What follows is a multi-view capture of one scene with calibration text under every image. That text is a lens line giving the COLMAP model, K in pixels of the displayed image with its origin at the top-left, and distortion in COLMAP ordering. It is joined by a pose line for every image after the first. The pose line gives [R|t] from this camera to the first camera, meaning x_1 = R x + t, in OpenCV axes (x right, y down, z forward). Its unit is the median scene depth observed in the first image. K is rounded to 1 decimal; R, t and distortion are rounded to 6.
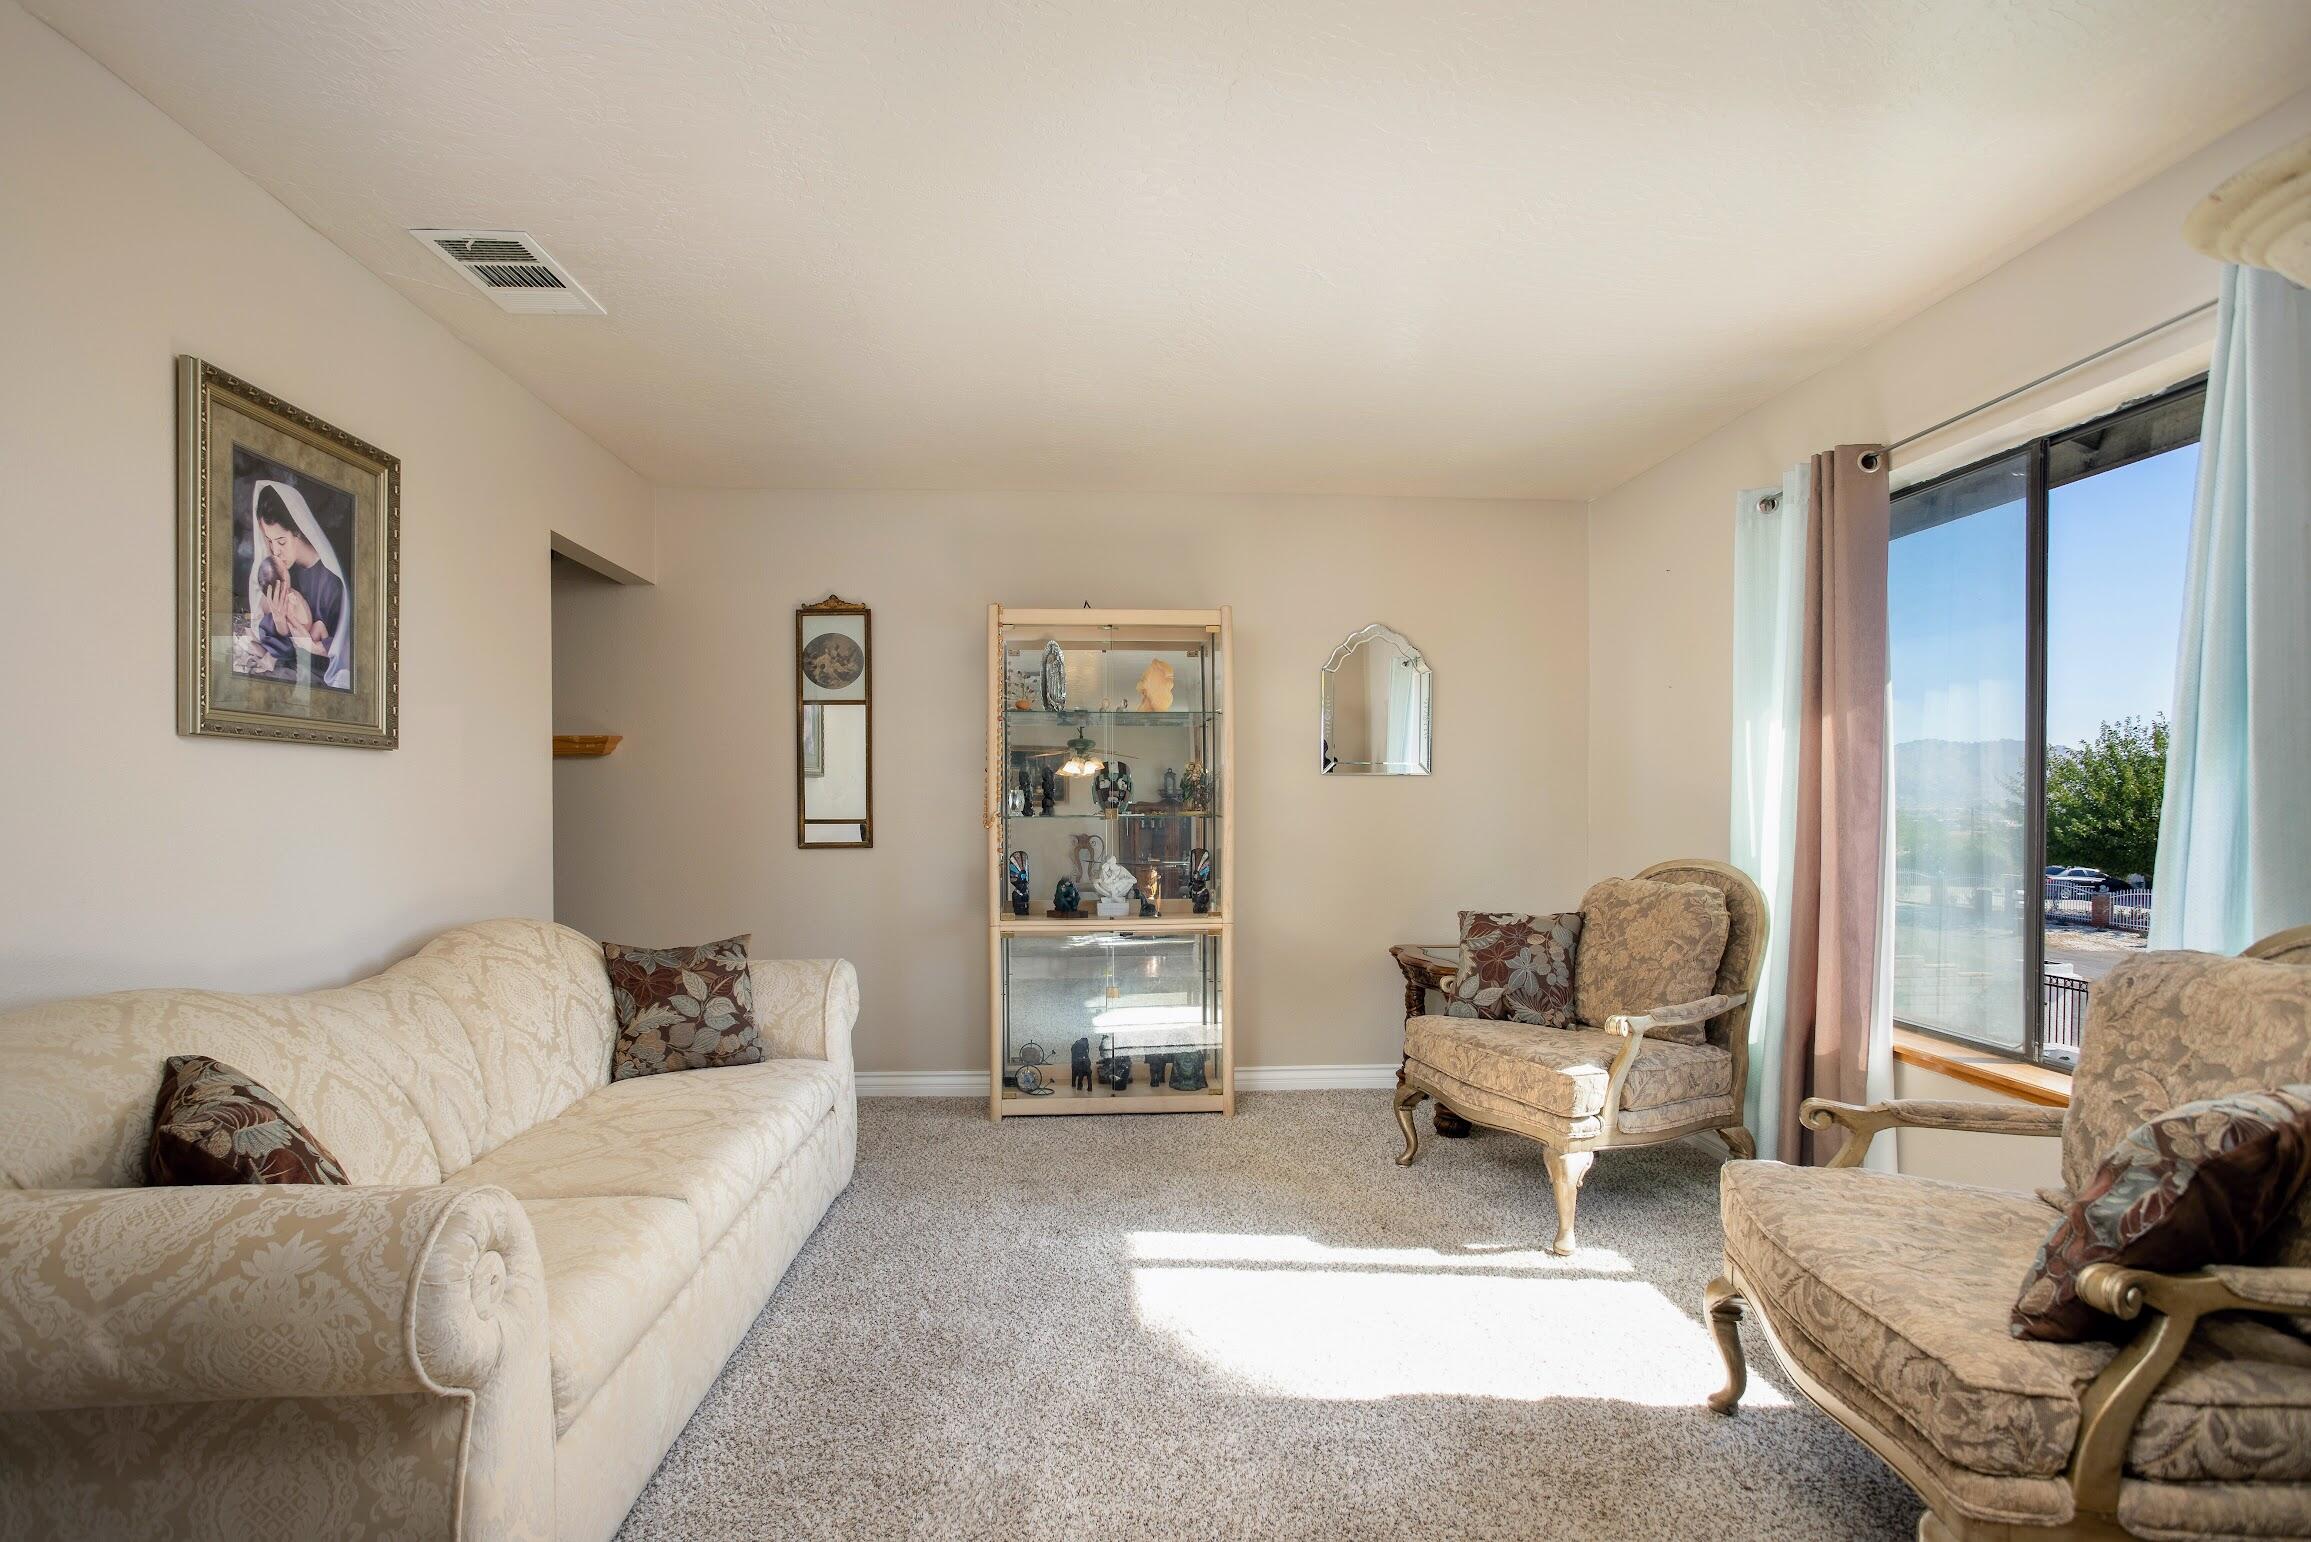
lens RADIAL K [[1166.8, 0, 1115.0], [0, 1166.8, 813.3], [0, 0, 1]] dist [-0.055892, 0.039709]
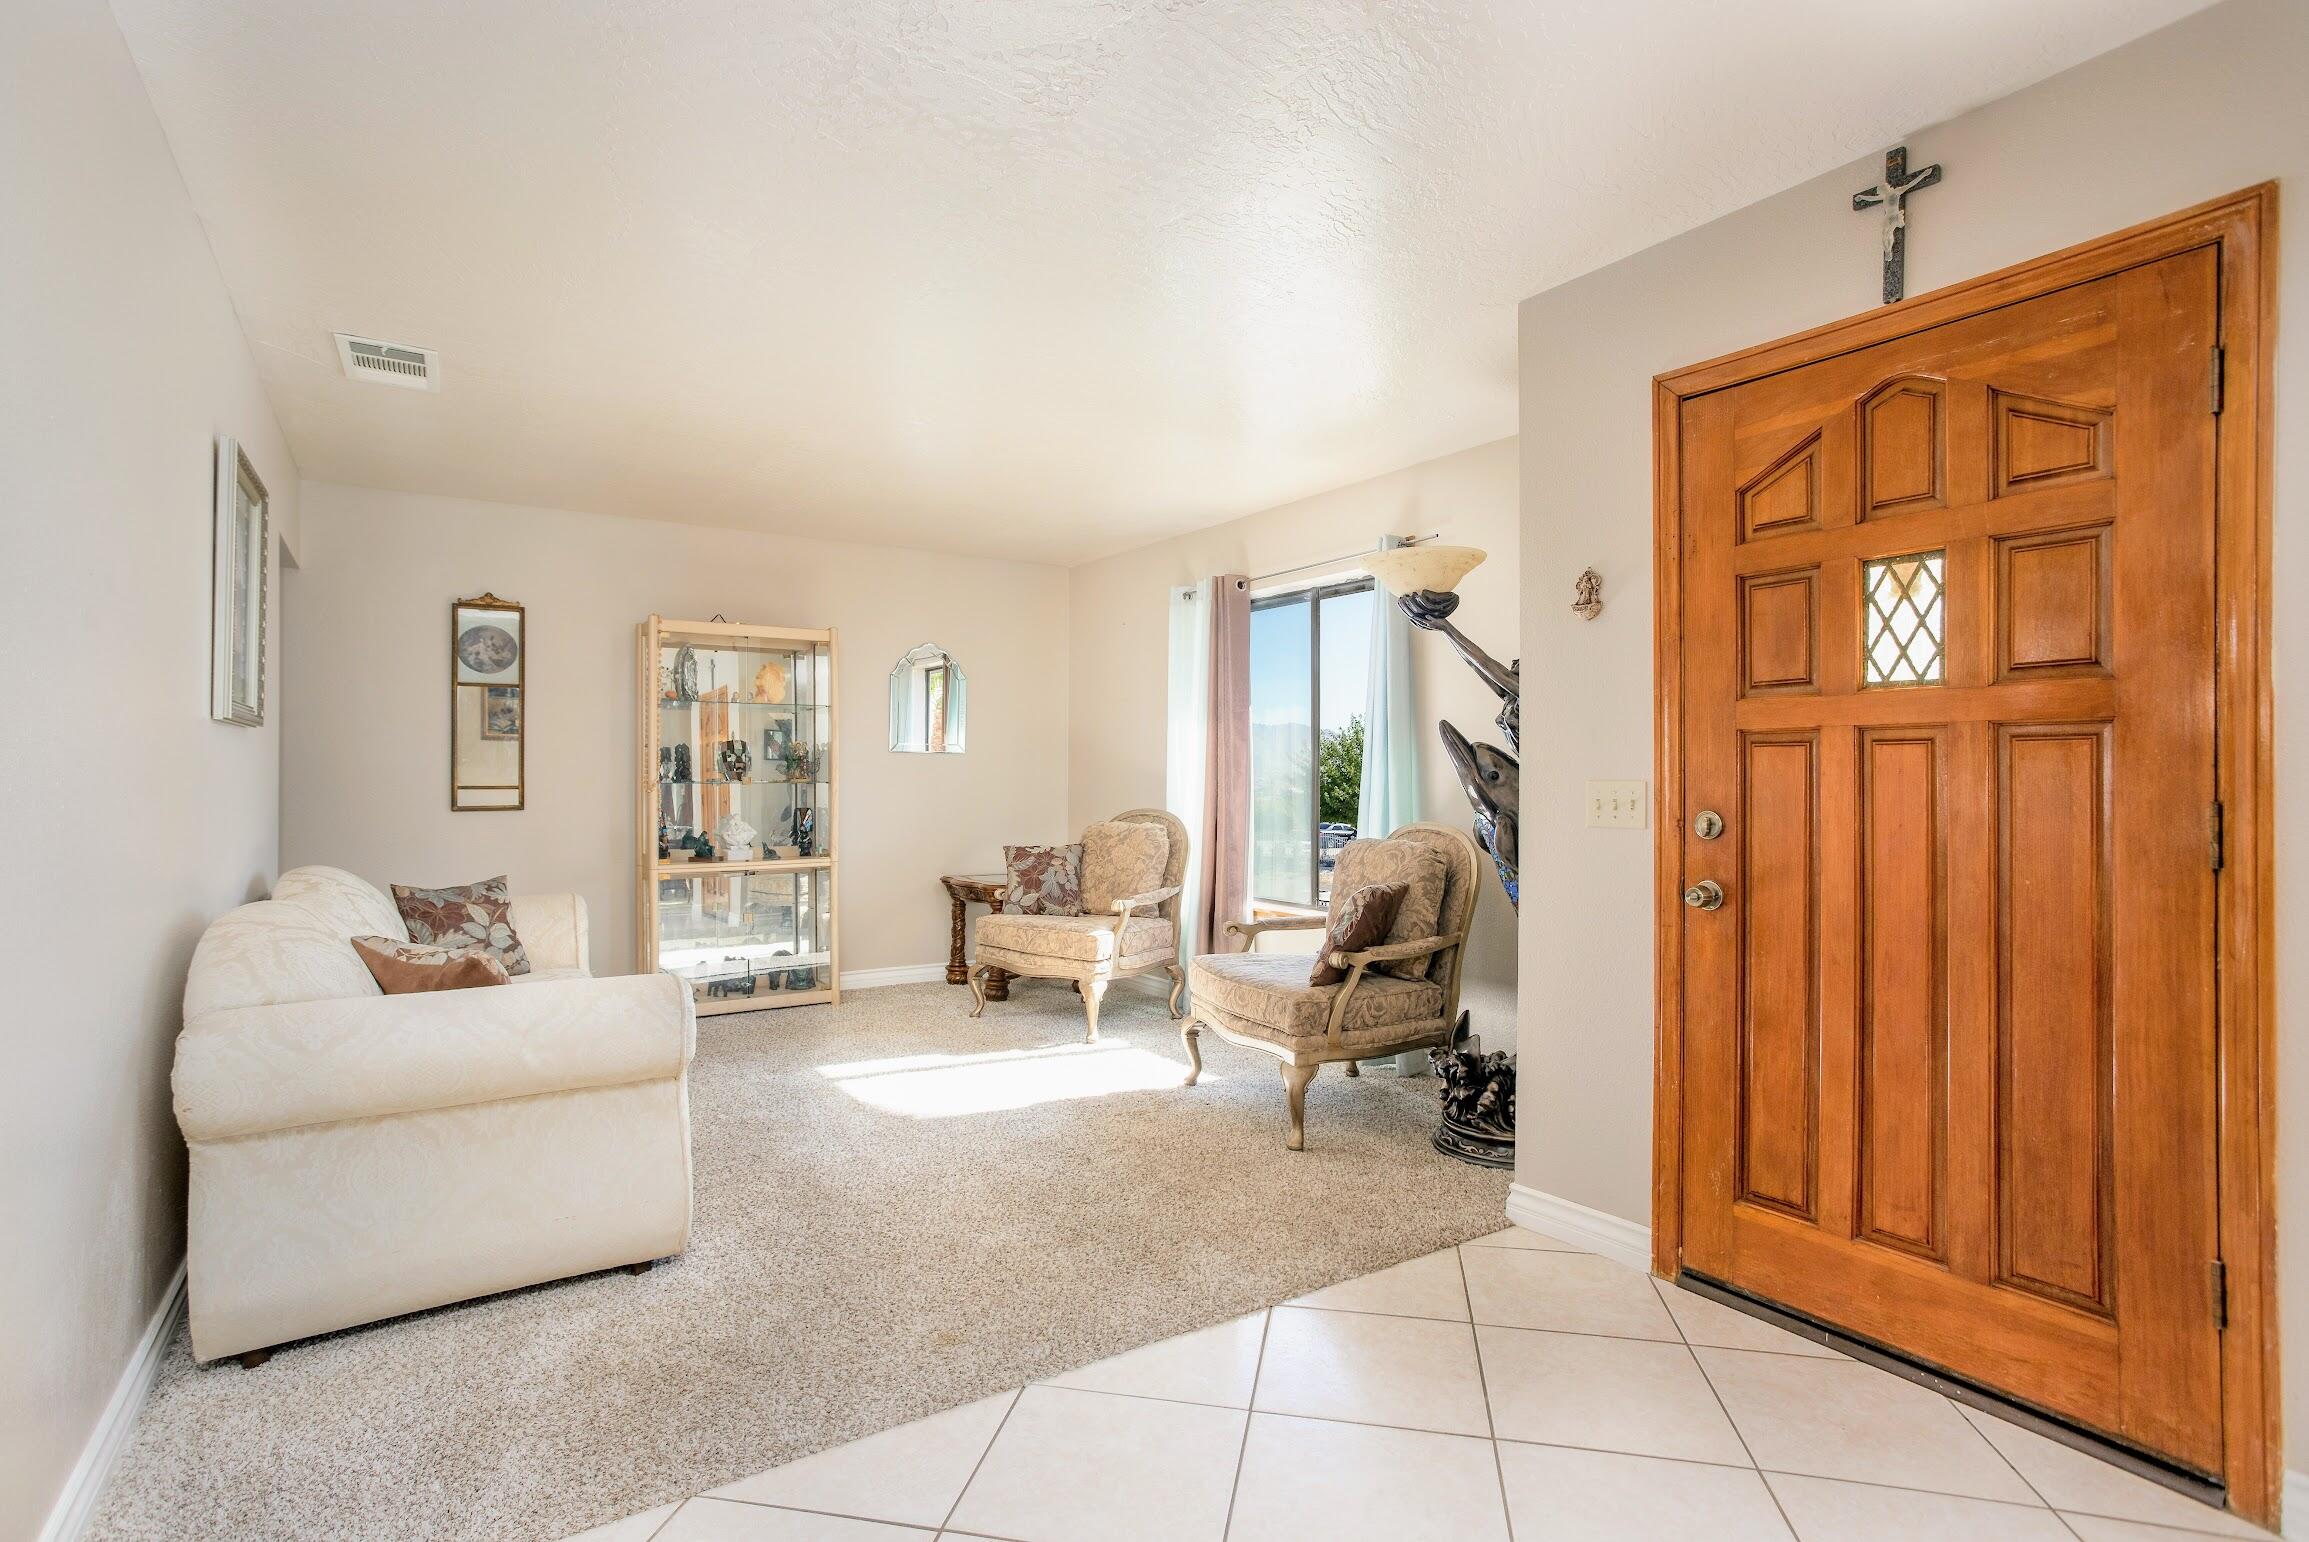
lens RADIAL K [[1124.2, 0, 1152.2], [0, 1124.2, 755.6], [0, 0, 1]] dist [-0.061442, 0.042001]
pose [[0.859880, 0.011402, 0.510369, -0.310885], [0.001050, 0.999709, -0.024102, 0.003413], [-0.510495, 0.021261, 0.859618, -0.380362]]
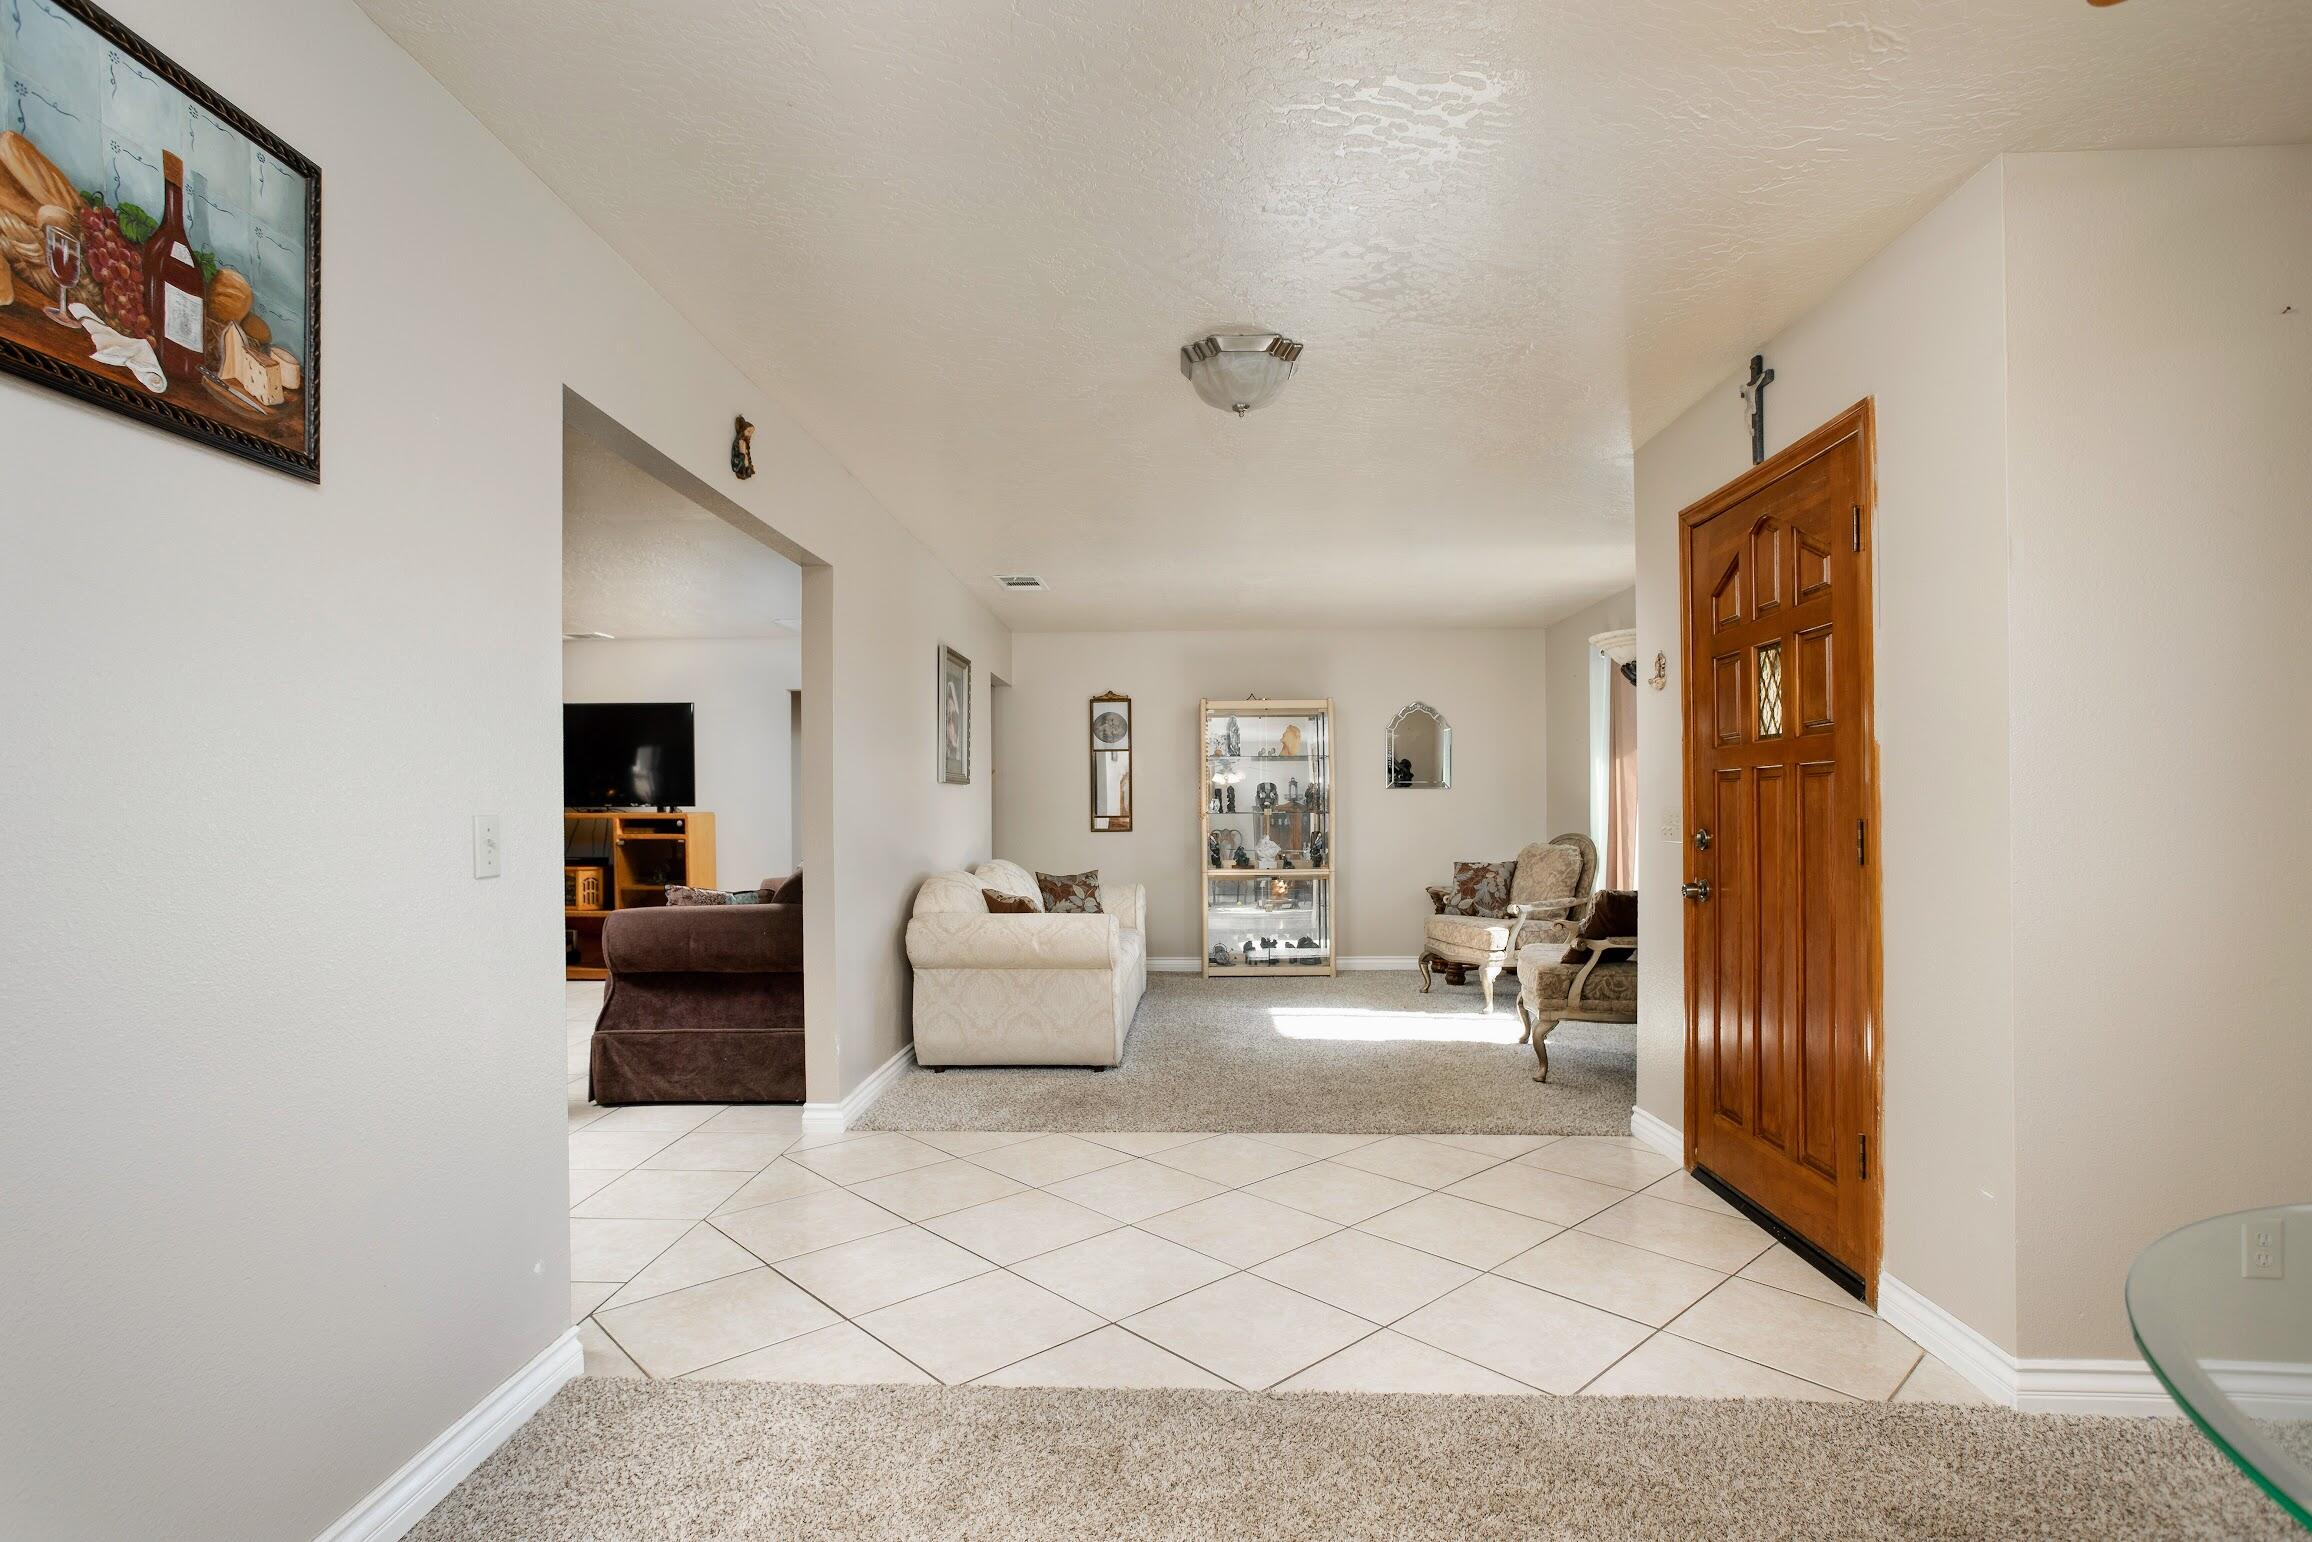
lens RADIAL K [[1106.5, 0, 1161.5], [0, 1106.5, 772.1], [0, 0, 1]] dist [-0.027546, 0.012622]
pose [[0.997572, -0.007099, -0.069285, -0.060124], [0.004353, 0.999202, -0.039711, 0.008287], [0.069512, 0.039313, 0.996806, -0.929984]]
